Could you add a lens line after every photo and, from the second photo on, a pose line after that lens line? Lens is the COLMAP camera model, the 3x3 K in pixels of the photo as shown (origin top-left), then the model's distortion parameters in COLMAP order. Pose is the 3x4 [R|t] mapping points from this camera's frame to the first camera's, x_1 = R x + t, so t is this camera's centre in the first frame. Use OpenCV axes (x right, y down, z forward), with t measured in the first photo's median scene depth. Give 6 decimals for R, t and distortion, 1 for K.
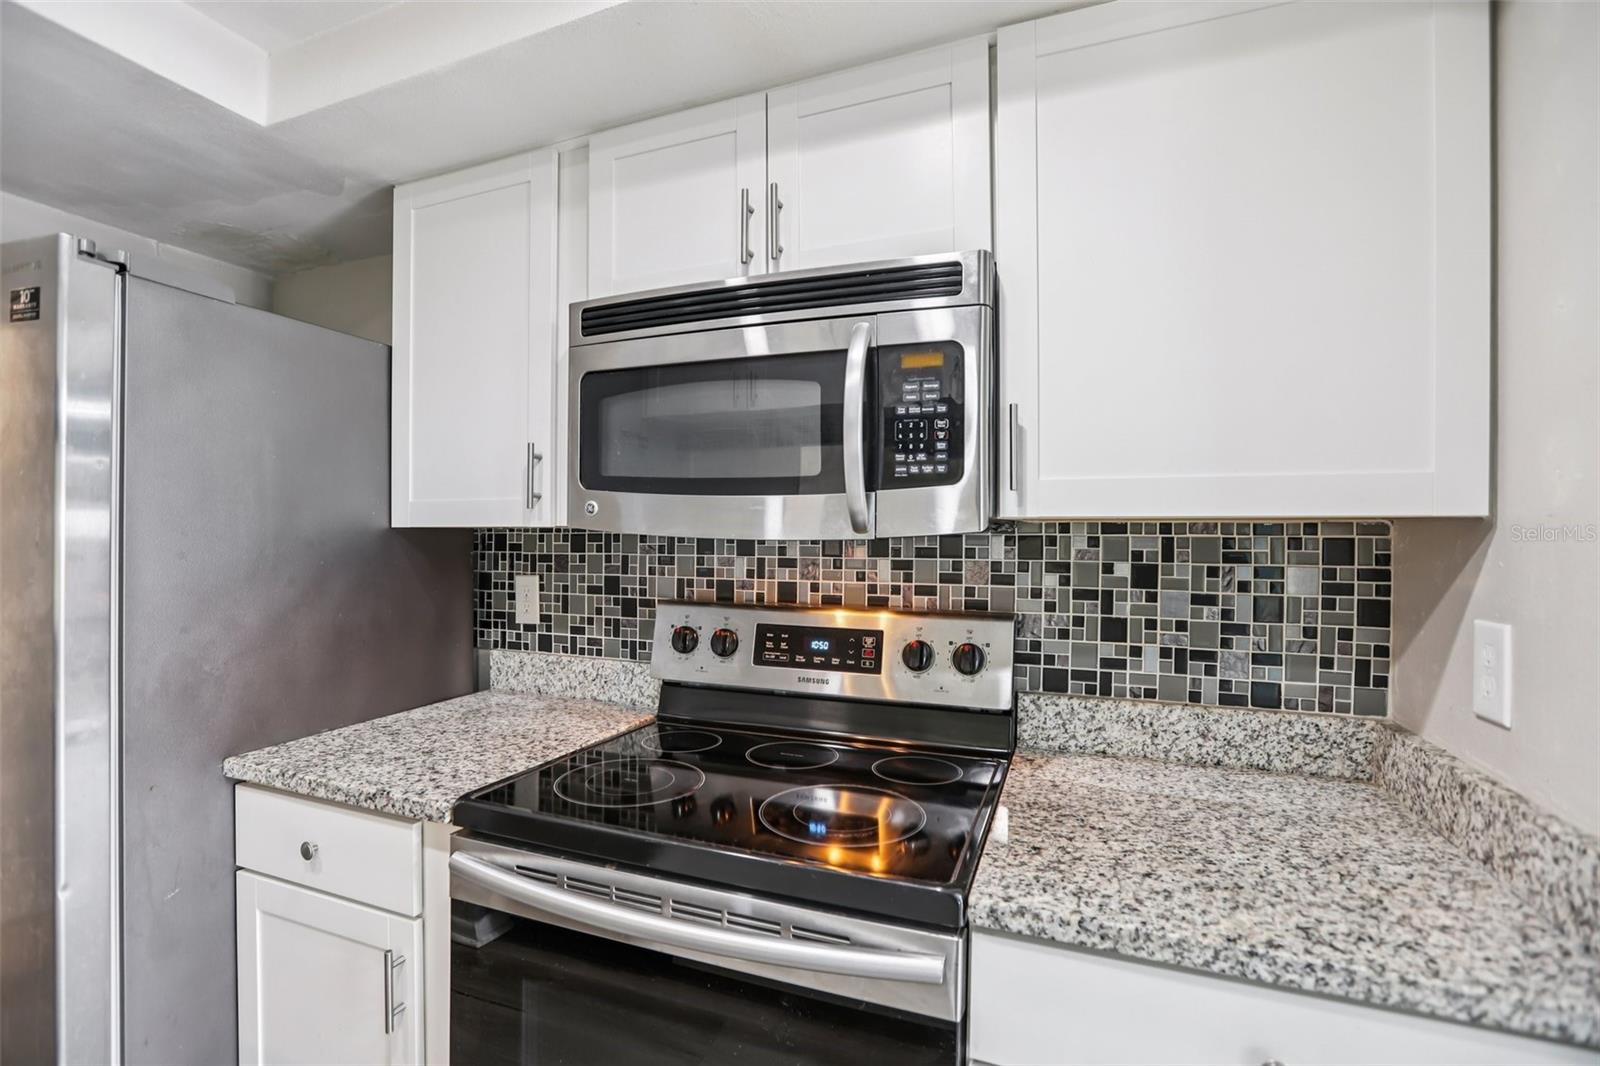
lens RADIAL K [[730.4, 0, 803.6], [0, 730.4, 530.1], [0, 0, 1]] dist [-0.042983, 0.012080]
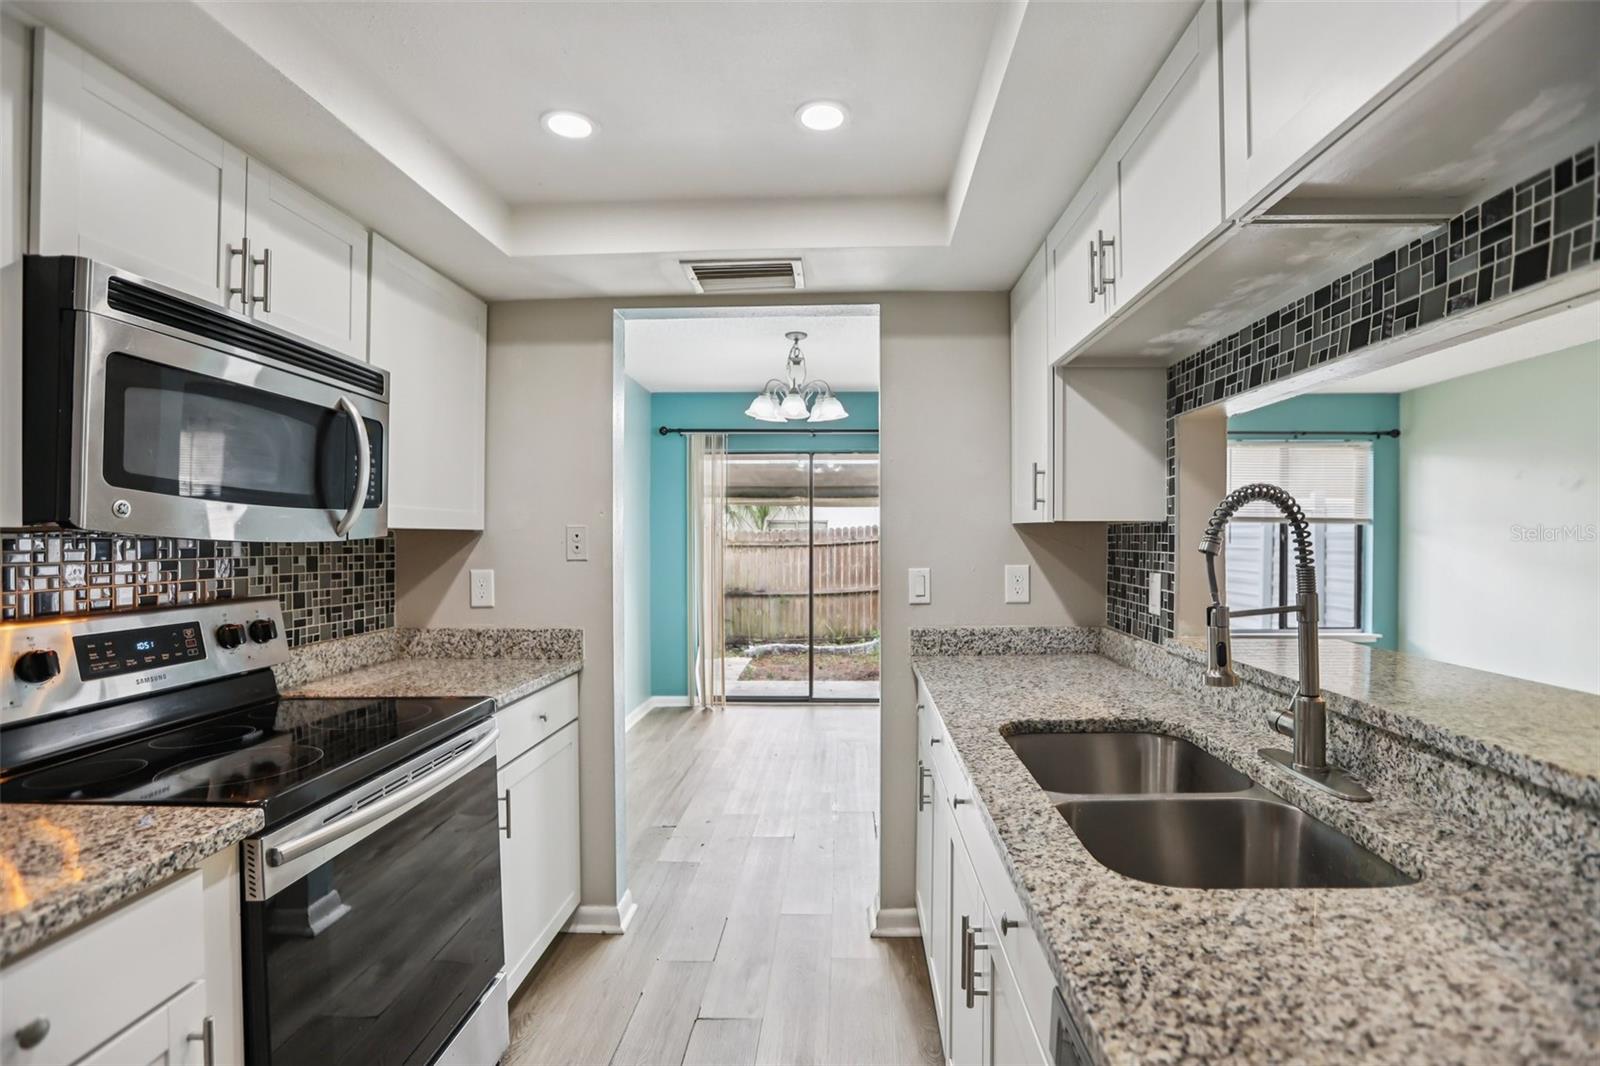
lens RADIAL K [[730.4, 0, 800.3], [0, 730.4, 540.3], [0, 0, 1]] dist [-0.042983, 0.012080]
pose [[-0.313181, -0.005263, 0.949679, -1.355532], [-0.005636, 0.999977, 0.003683, 0.000334], [-0.949677, -0.004199, -0.313203, 0.488523]]
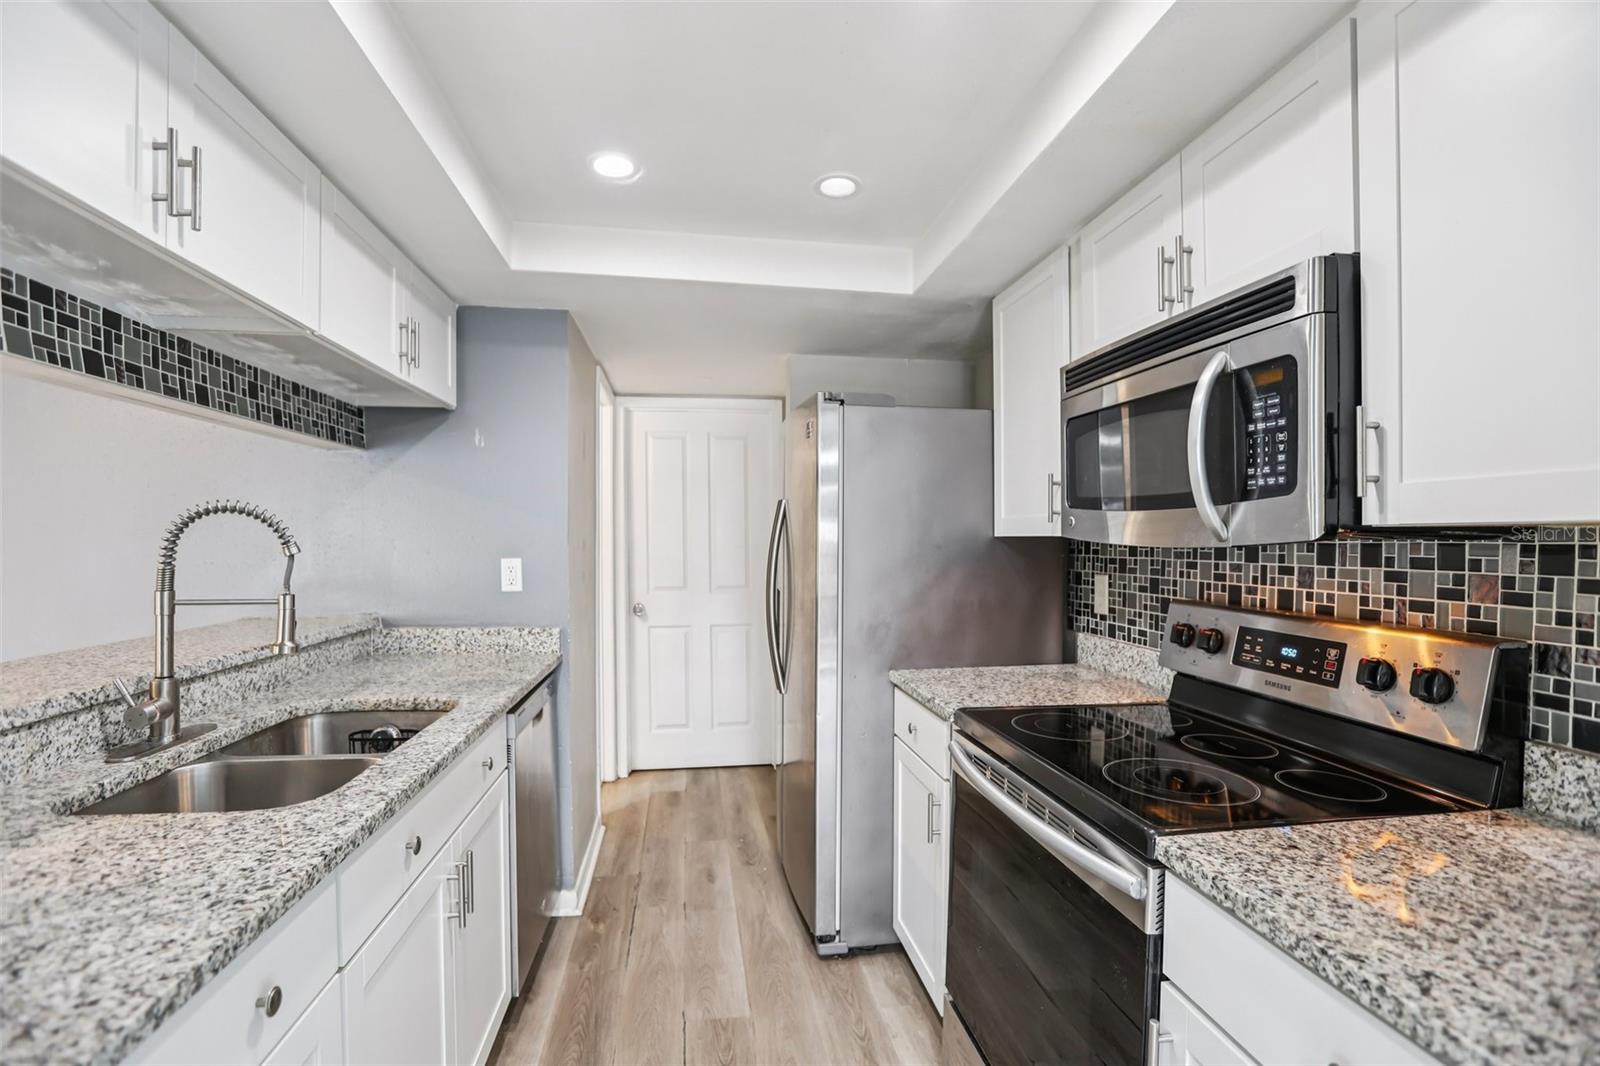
lens RADIAL K [[730.4, 0, 789.9], [0, 730.4, 545.8], [0, 0, 1]] dist [-0.042983, 0.012080]
pose [[0.495514, 0.006988, -0.868572, 0.600093], [0.006523, 0.999909, 0.011766, -0.006041], [0.868576, -0.011496, 0.495423, -0.093193]]
